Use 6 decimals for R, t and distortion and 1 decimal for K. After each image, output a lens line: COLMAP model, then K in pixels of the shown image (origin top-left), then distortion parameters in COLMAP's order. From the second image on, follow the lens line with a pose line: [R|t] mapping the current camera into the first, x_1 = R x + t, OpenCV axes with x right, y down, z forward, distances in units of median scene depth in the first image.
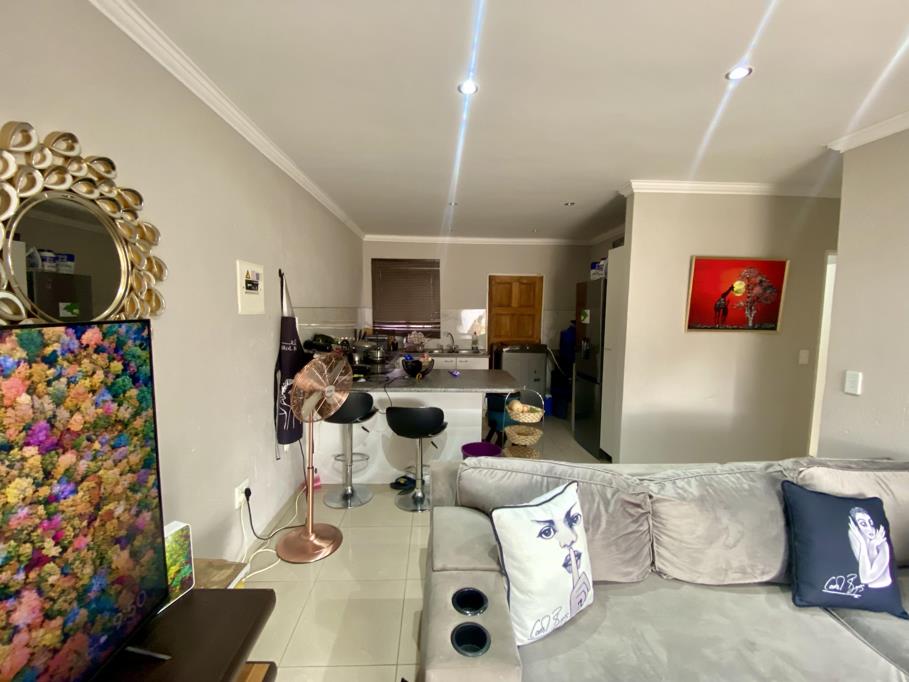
lens RADIAL K [[368.2, 0, 456.4], [0, 368.2, 338.7], [0, 0, 1]] dist [-0.003011, -0.000535]
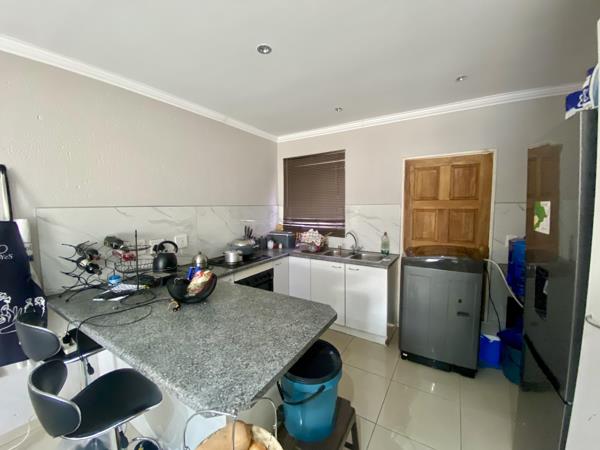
lens RADIAL K [[243.0, 0, 301.2], [0, 243.0, 223.5], [0, 0, 1]] dist [-0.003011, -0.000535]
pose [[0.814039, 0.022441, -0.580377, 0.213496], [-0.025066, 0.999680, 0.003497, -0.034885], [0.580269, 0.011701, 0.814341, 0.455402]]
